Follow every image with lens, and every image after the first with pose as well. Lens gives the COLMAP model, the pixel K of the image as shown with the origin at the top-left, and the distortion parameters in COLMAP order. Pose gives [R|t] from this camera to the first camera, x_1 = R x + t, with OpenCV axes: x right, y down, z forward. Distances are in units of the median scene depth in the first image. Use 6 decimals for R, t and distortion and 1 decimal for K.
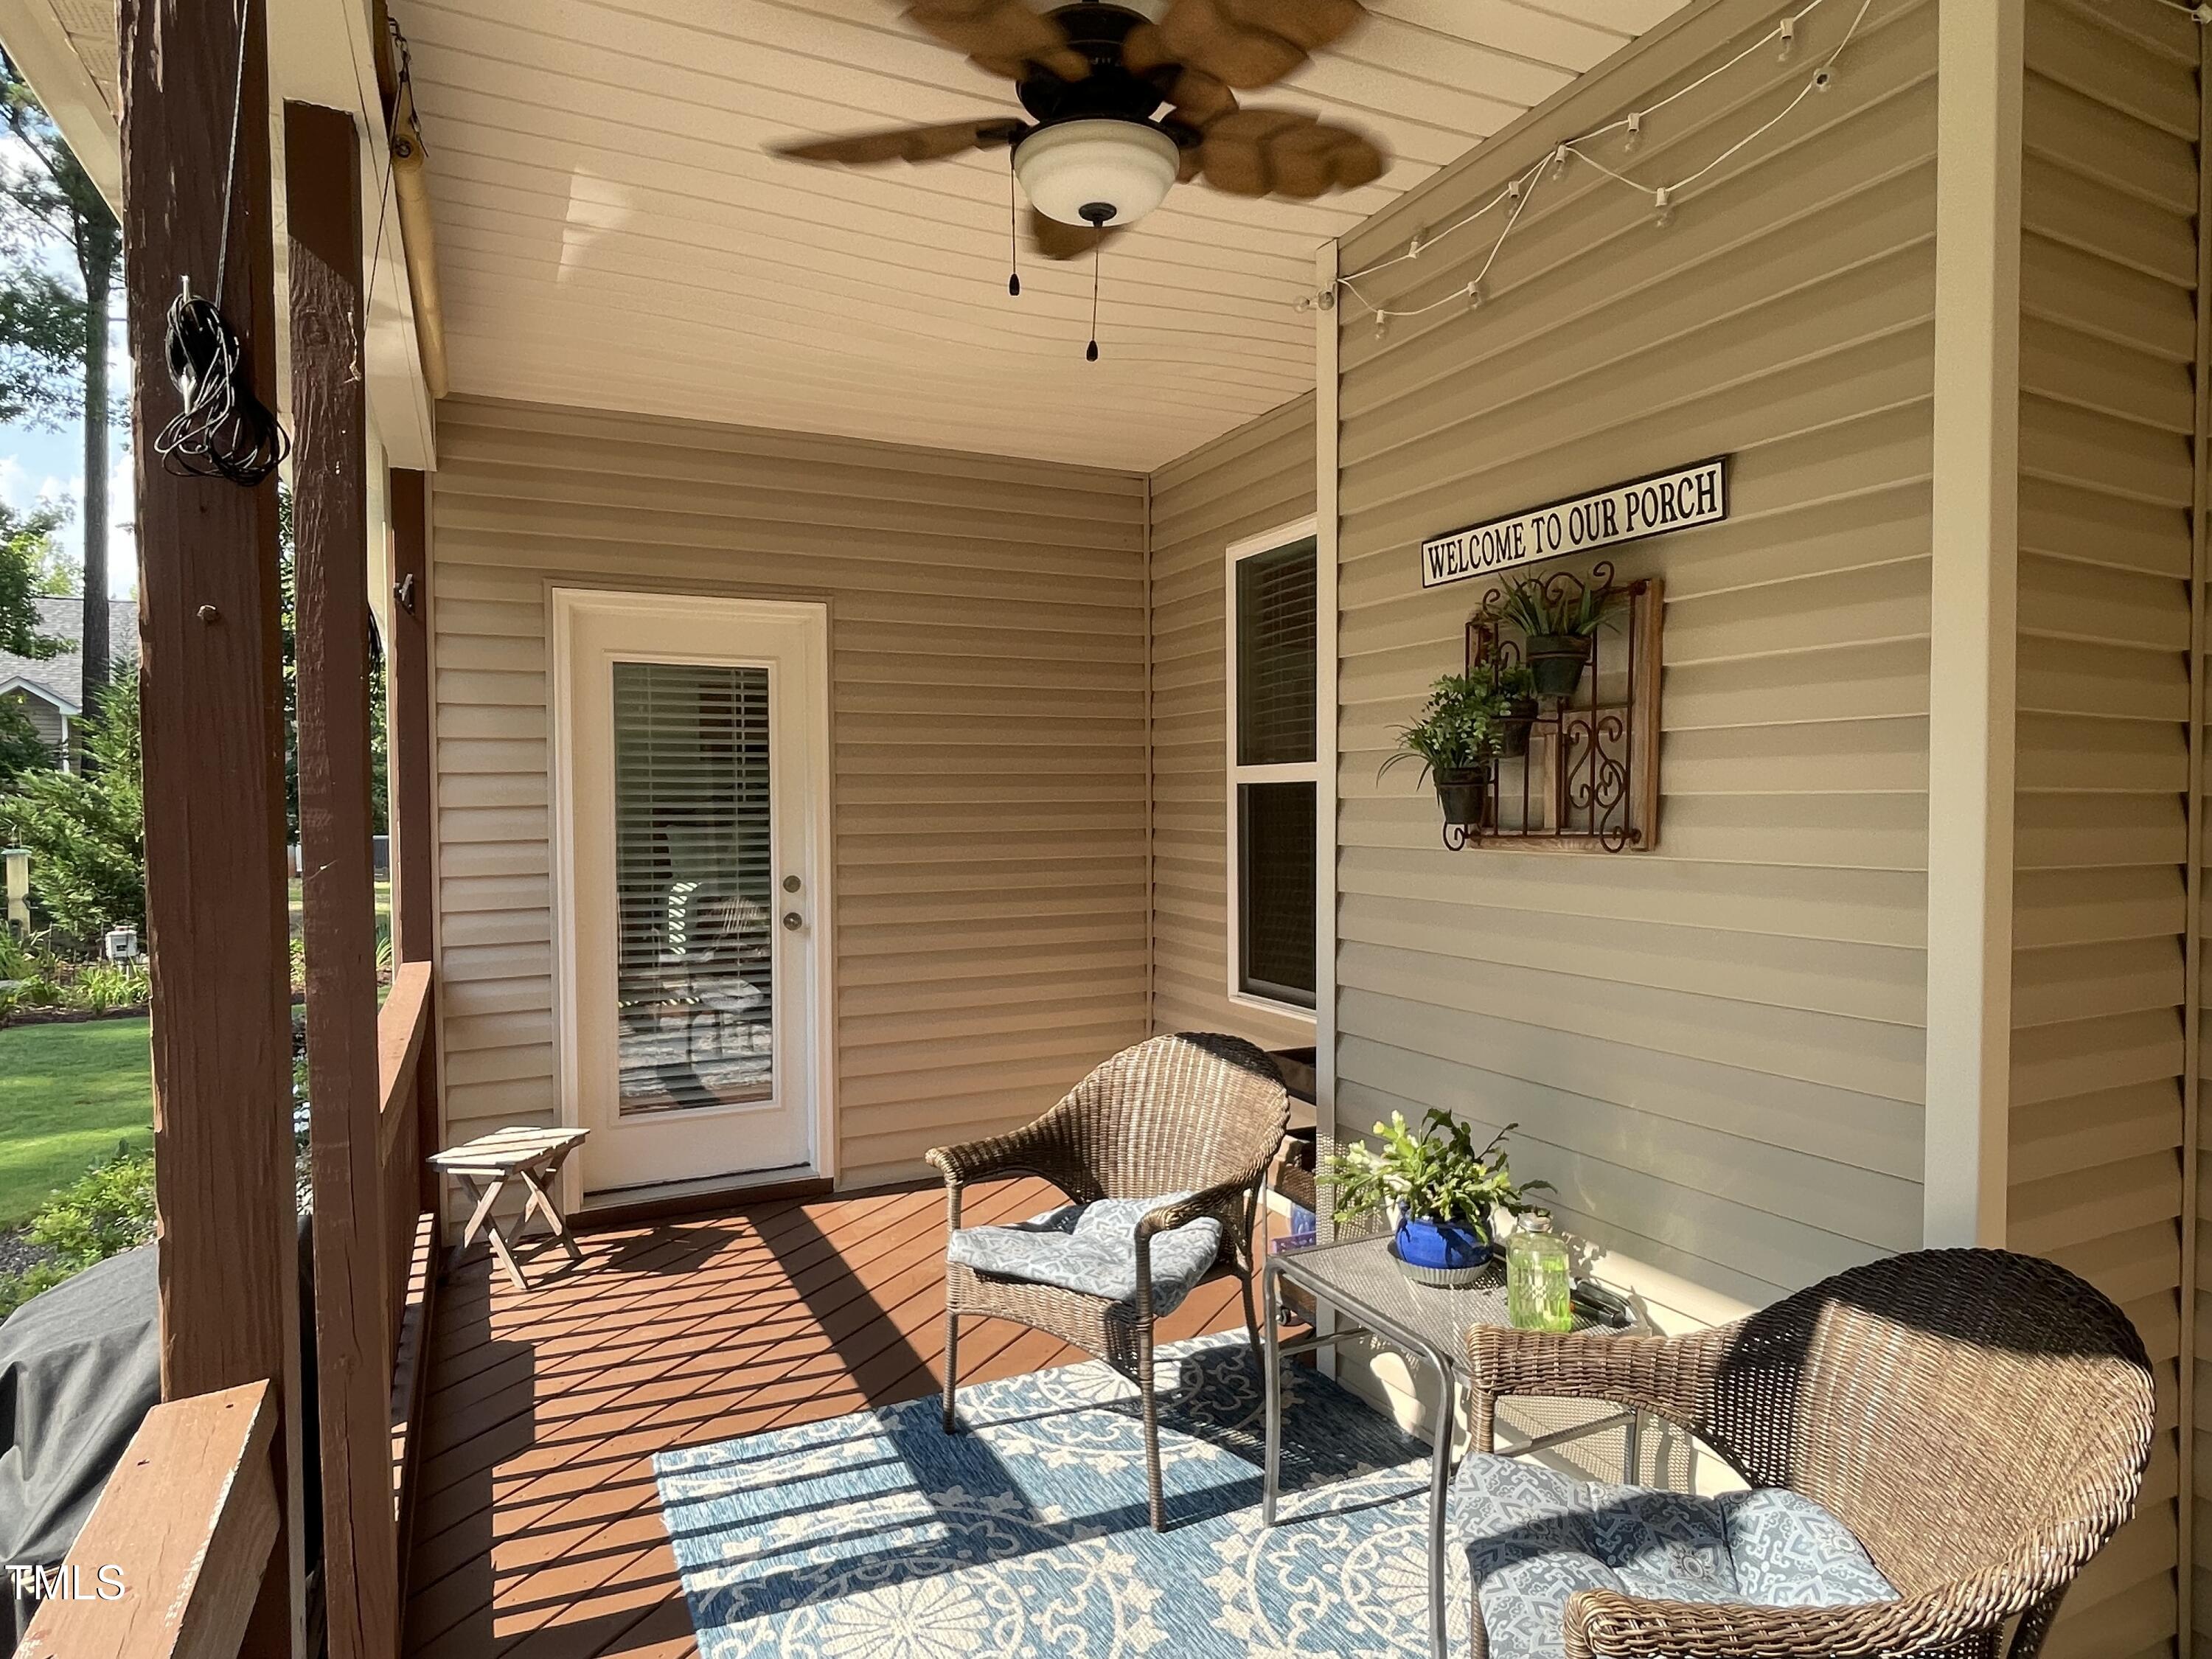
lens RADIAL K [[1282.5, 0, 1106.0], [0, 1282.5, 829.5], [0, 0, 1]] dist [0.014827, -0.017116]
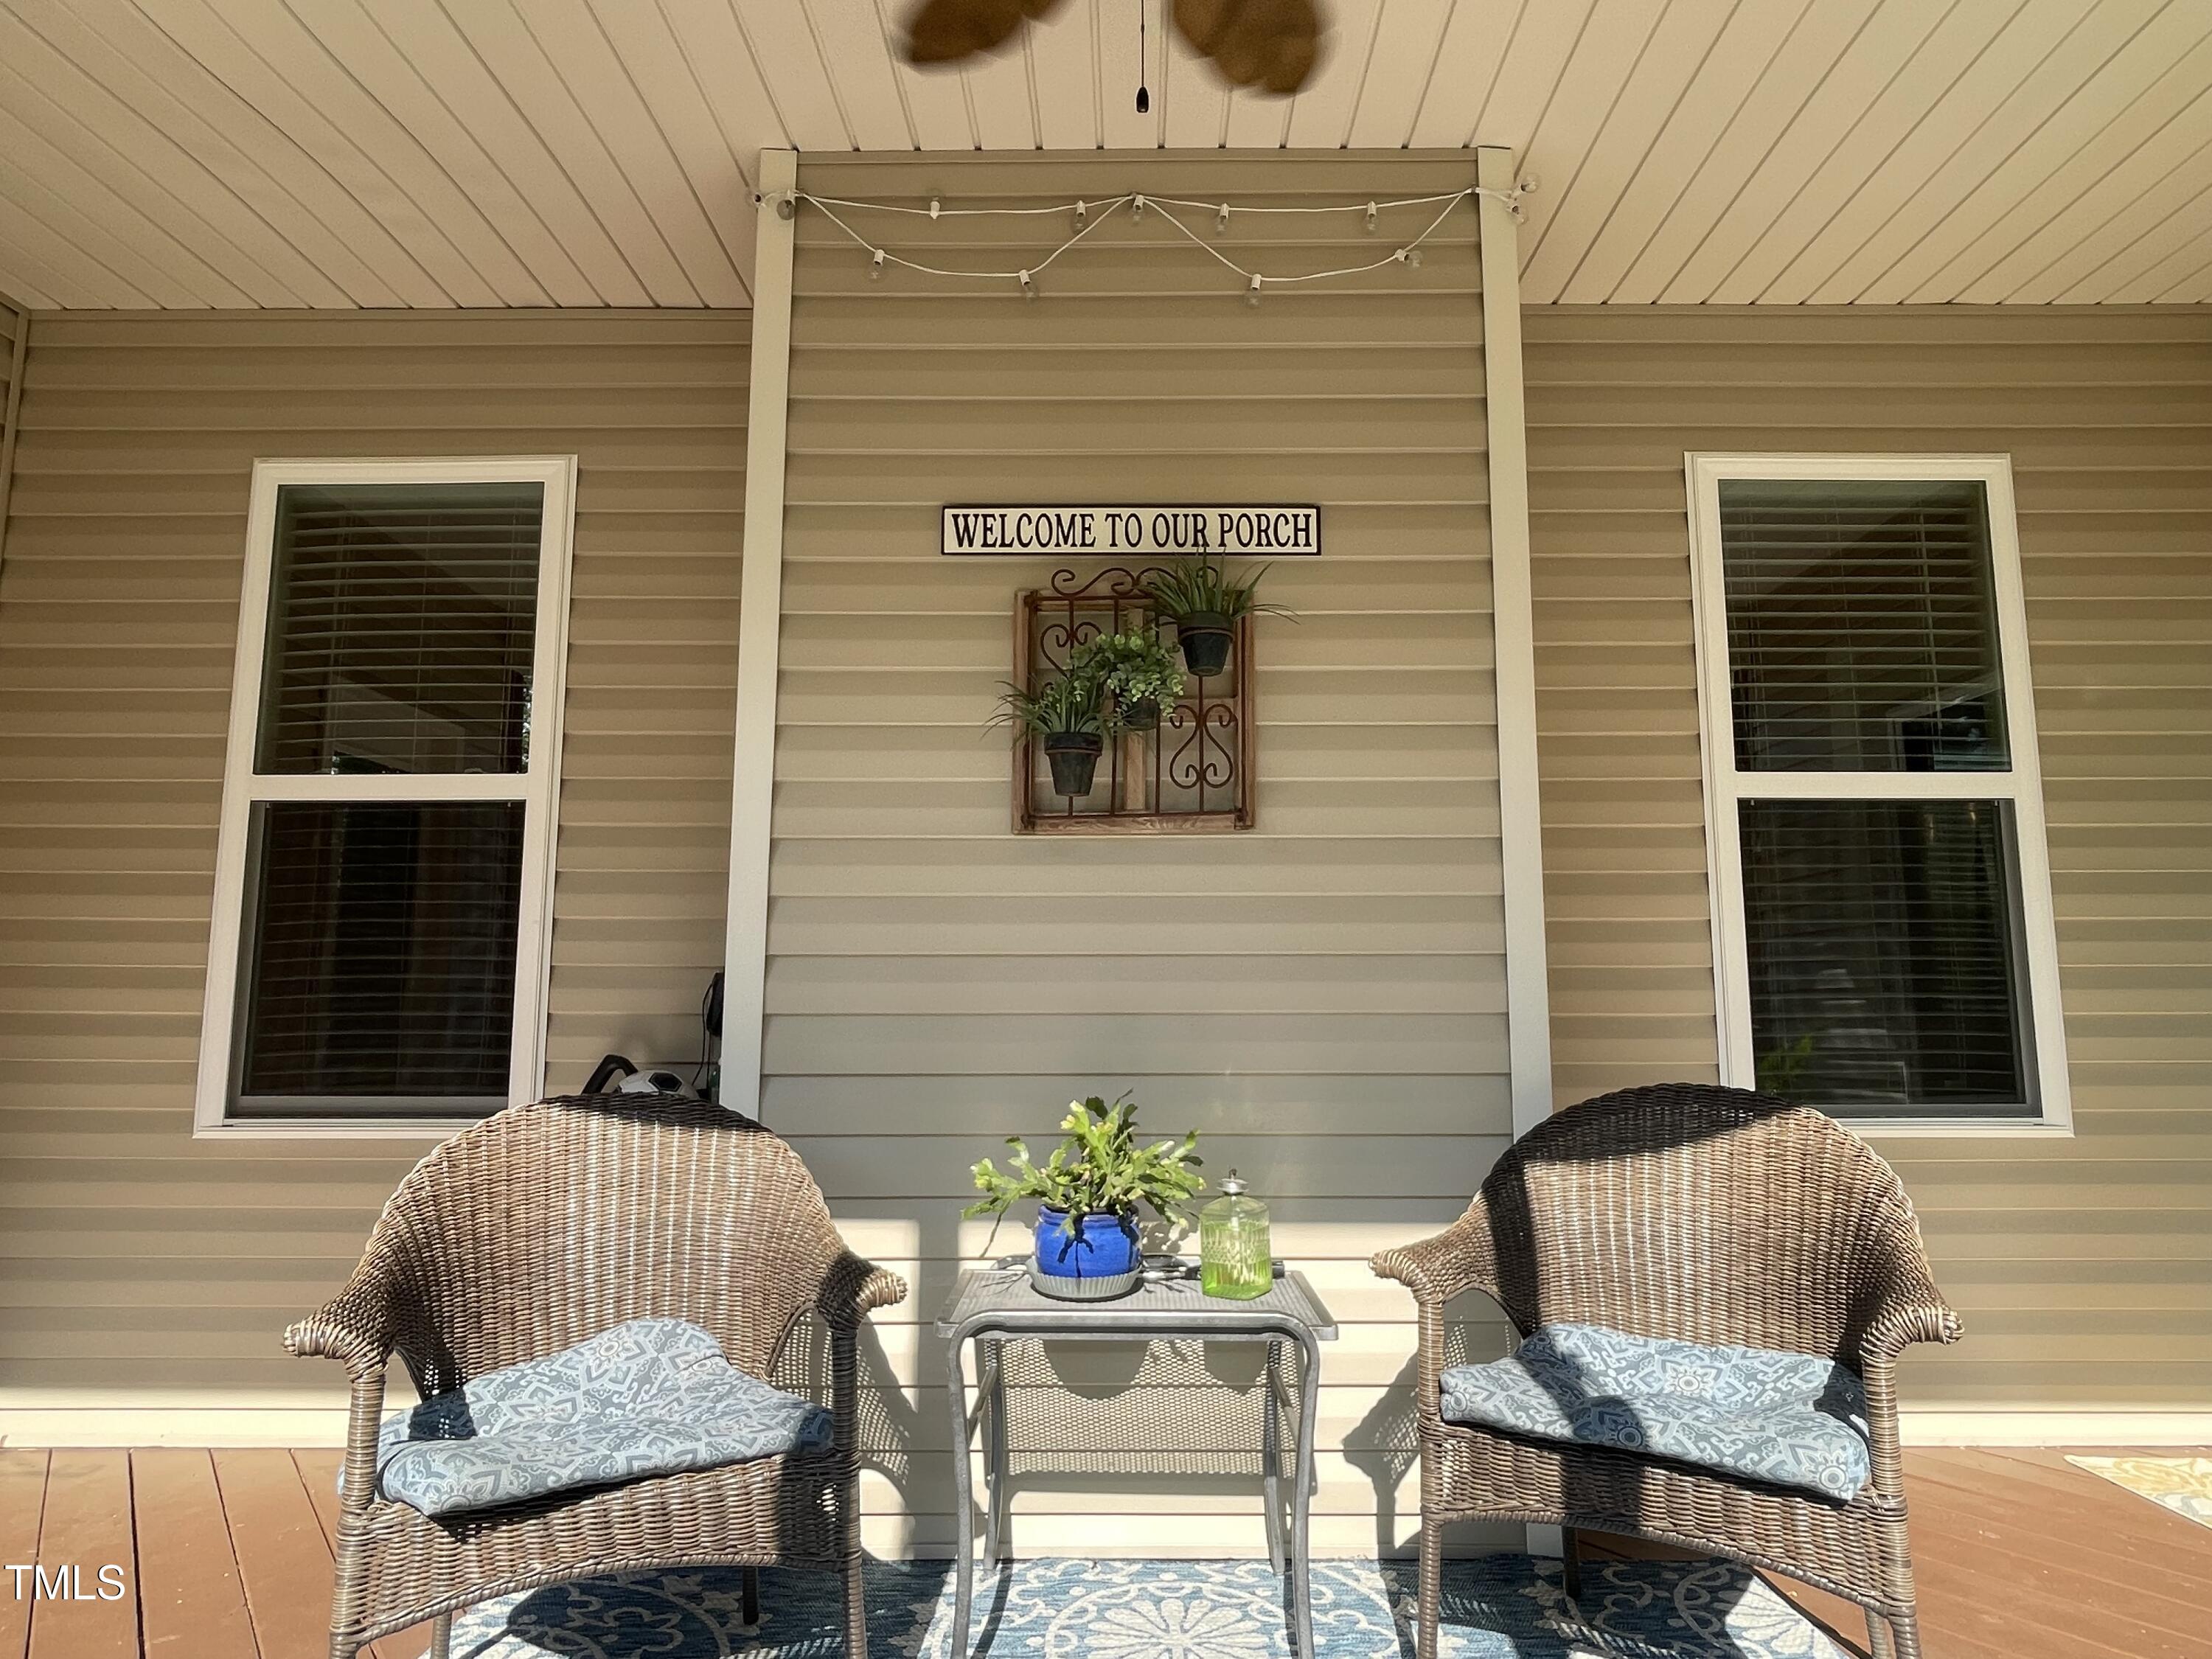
lens RADIAL K [[1282.5, 0, 1106.0], [0, 1282.5, 829.5], [0, 0, 1]] dist [0.014827, -0.017116]
pose [[0.445667, 0.125325, 0.886383, -0.574809], [0.014235, 0.989035, -0.146996, 0.167767], [-0.895086, 0.078129, 0.438996, 0.597378]]
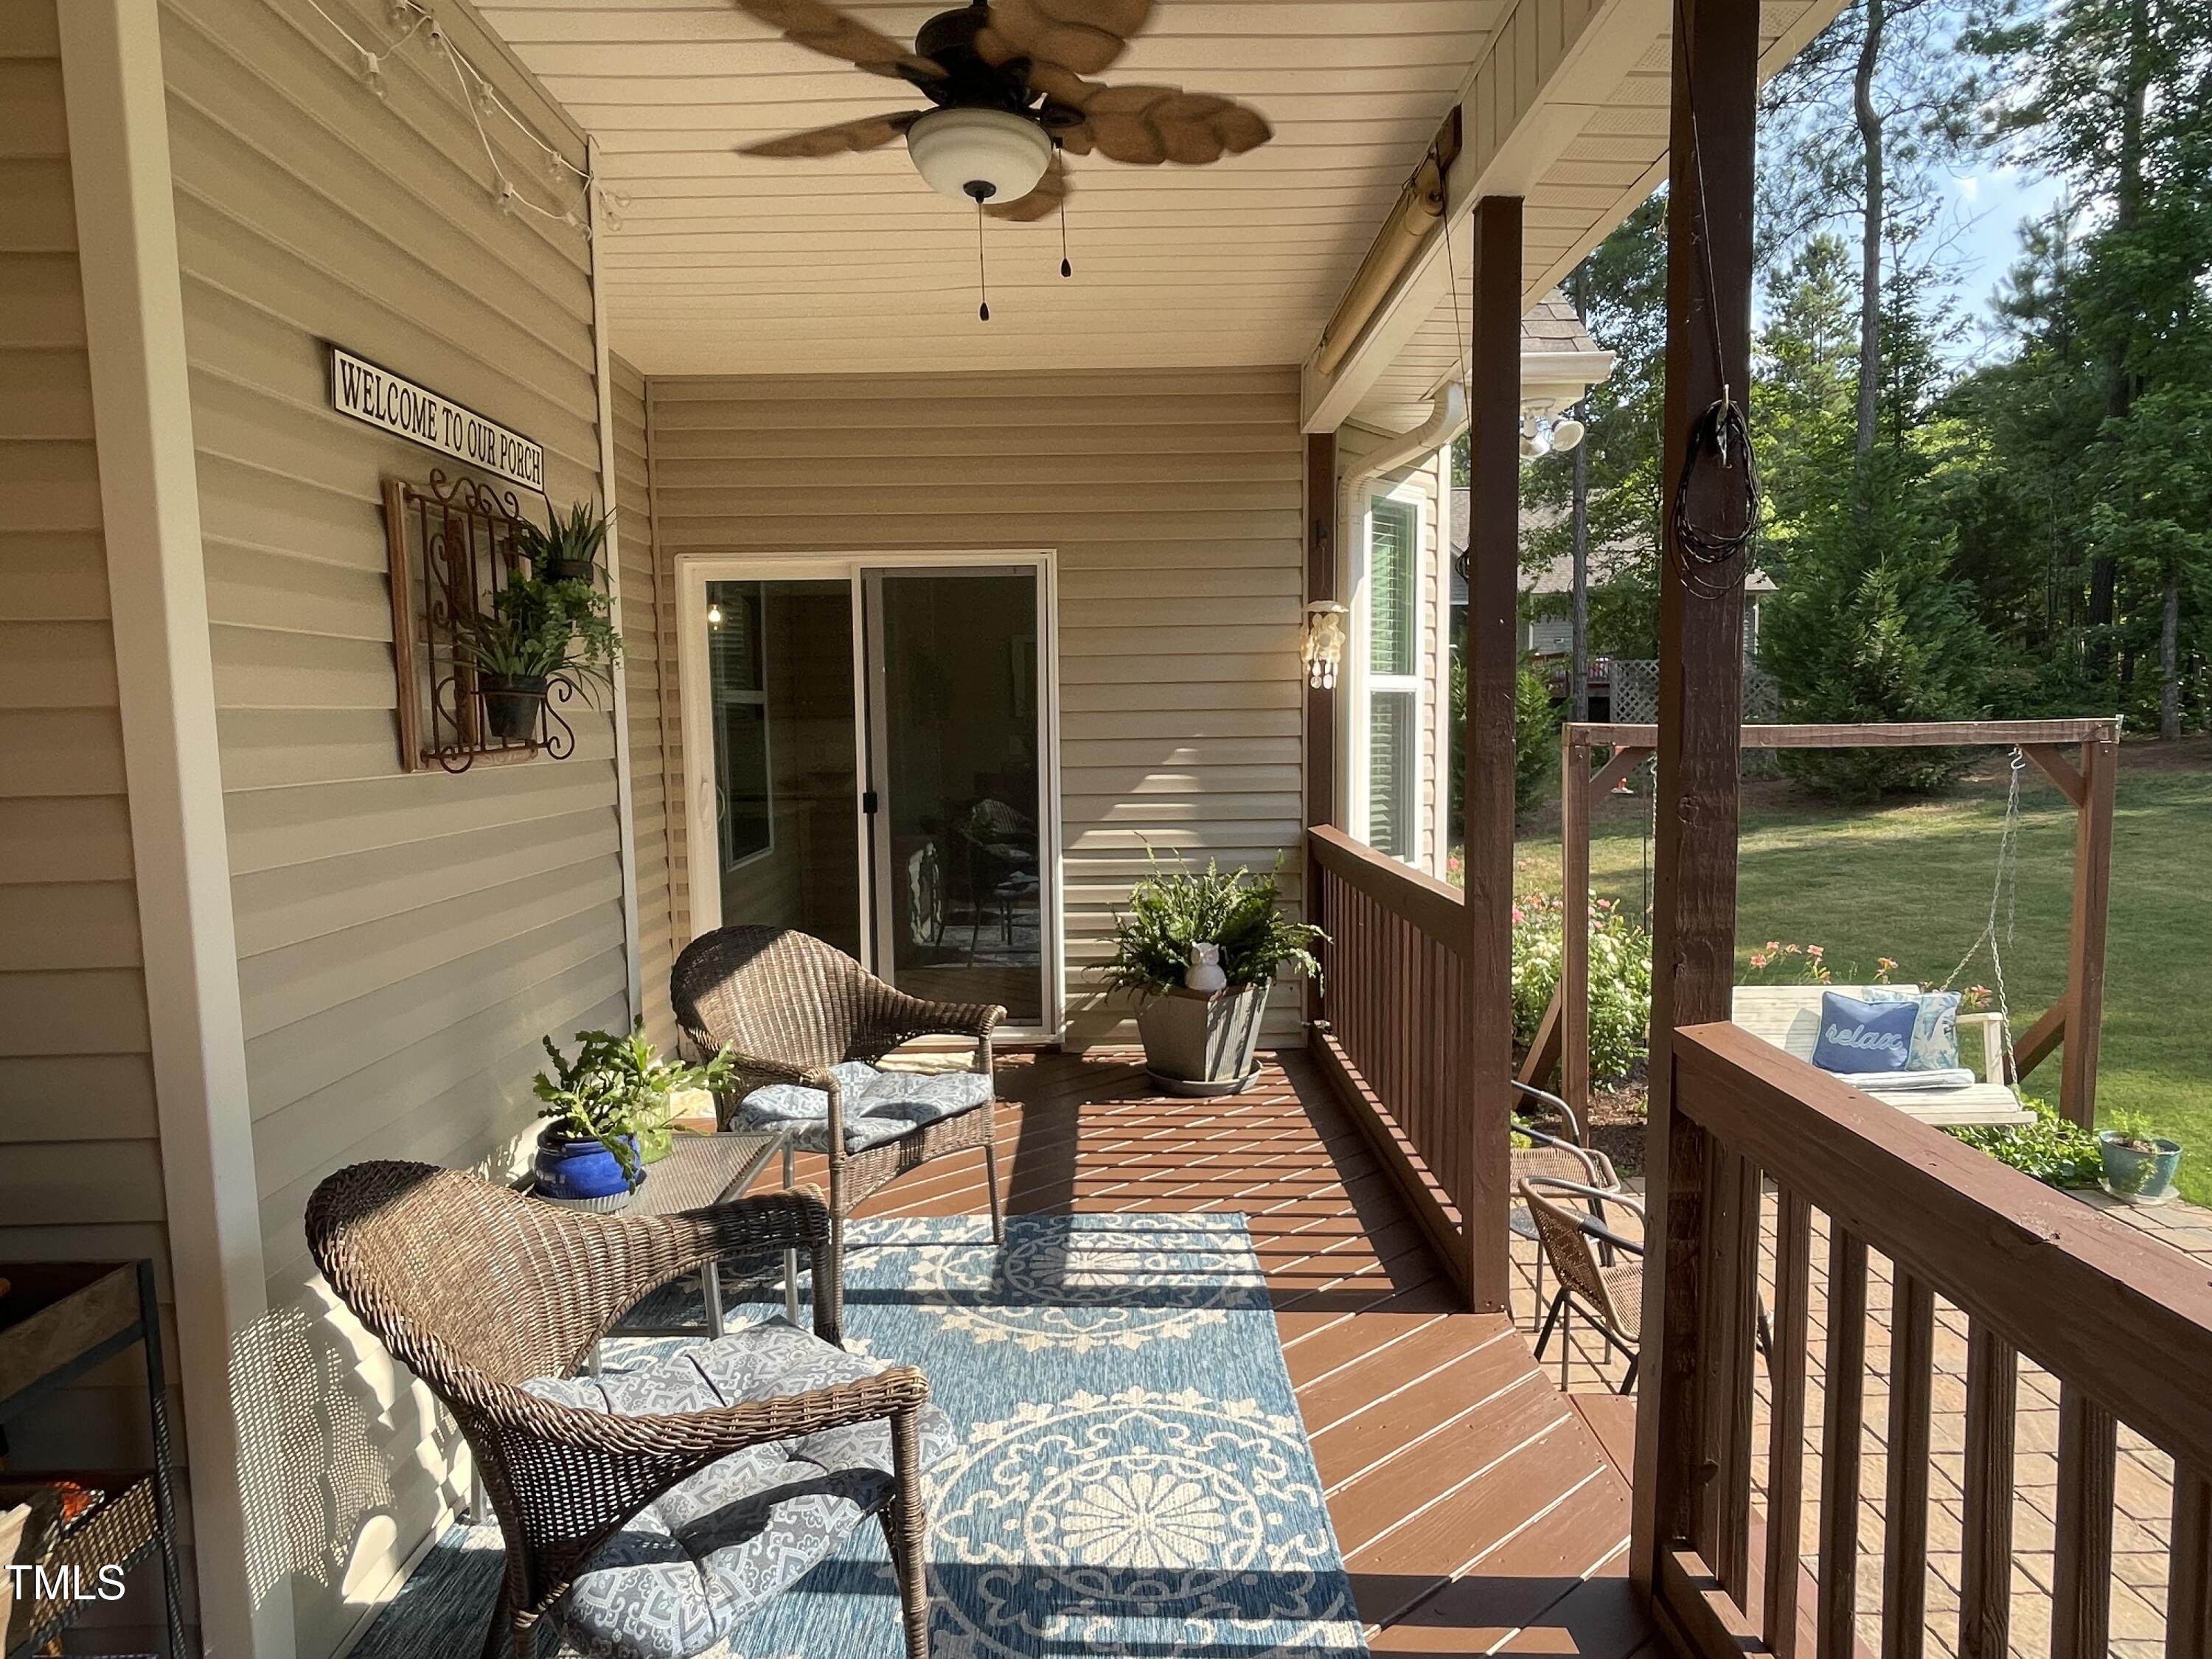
lens RADIAL K [[1282.5, 0, 1106.0], [0, 1282.5, 829.5], [0, 0, 1]] dist [0.014827, -0.017116]
pose [[-0.902547, -0.016275, 0.430284, -0.519830], [0.033298, 0.993655, 0.107427, -0.025221], [-0.429303, 0.111285, -0.896278, 1.736181]]
